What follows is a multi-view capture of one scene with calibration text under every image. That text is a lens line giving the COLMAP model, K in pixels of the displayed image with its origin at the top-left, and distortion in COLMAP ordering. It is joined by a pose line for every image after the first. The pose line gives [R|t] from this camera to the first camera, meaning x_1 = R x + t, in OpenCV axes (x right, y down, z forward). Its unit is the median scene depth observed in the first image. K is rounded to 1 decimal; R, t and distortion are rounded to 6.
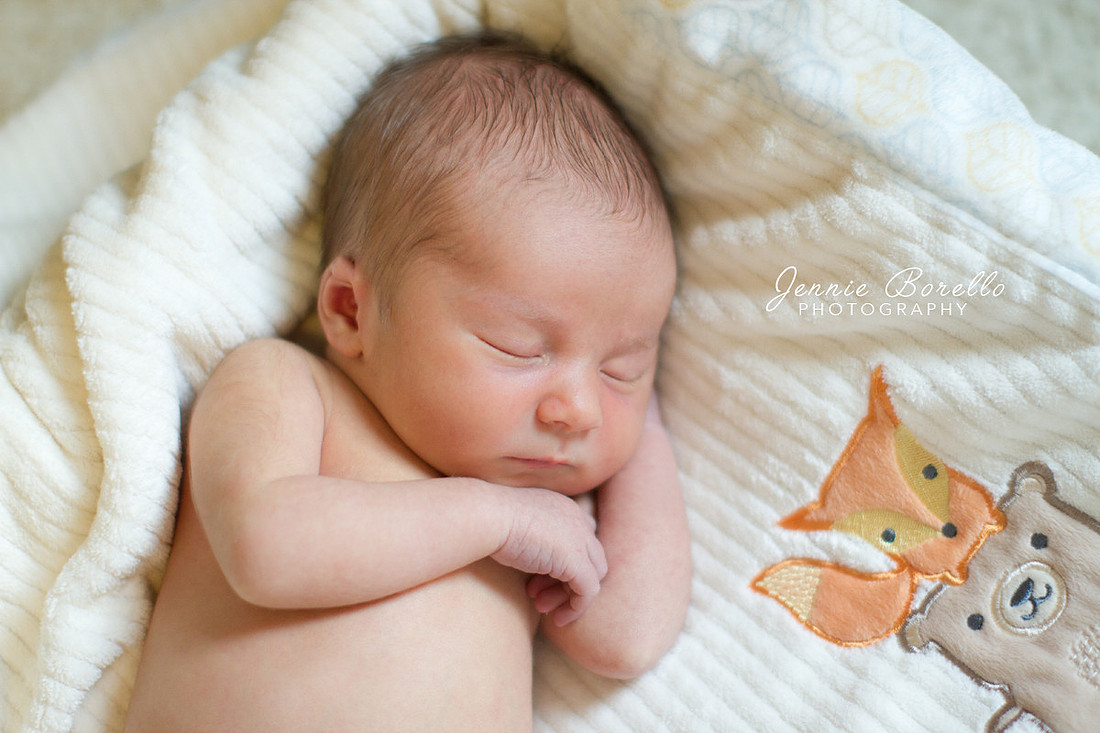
lens RADIAL K [[3122.0, 0, 550.0], [0, 3122.0, 366.5], [0, 0, 1]] dist [-0.433403, 1.116381]
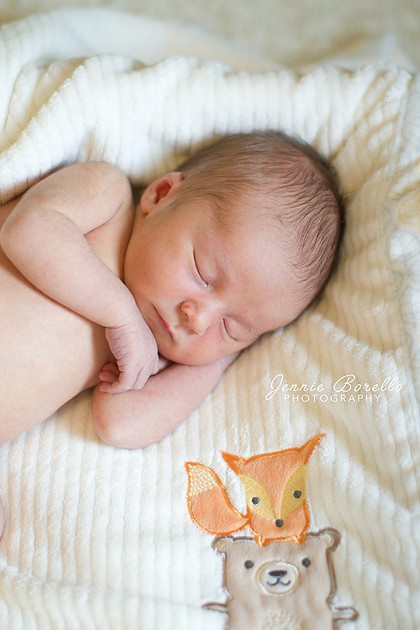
lens RADIAL K [[1788.0, 0, 176.6], [0, 1788.0, 315.1], [0, 0, 1]] dist [-0.433403, 1.116381]
pose [[0.637276, 0.762268, -0.113252, 0.115682], [-0.769438, 0.637567, -0.038388, 0.061279], [0.042944, 0.111604, 0.992824, -0.036557]]
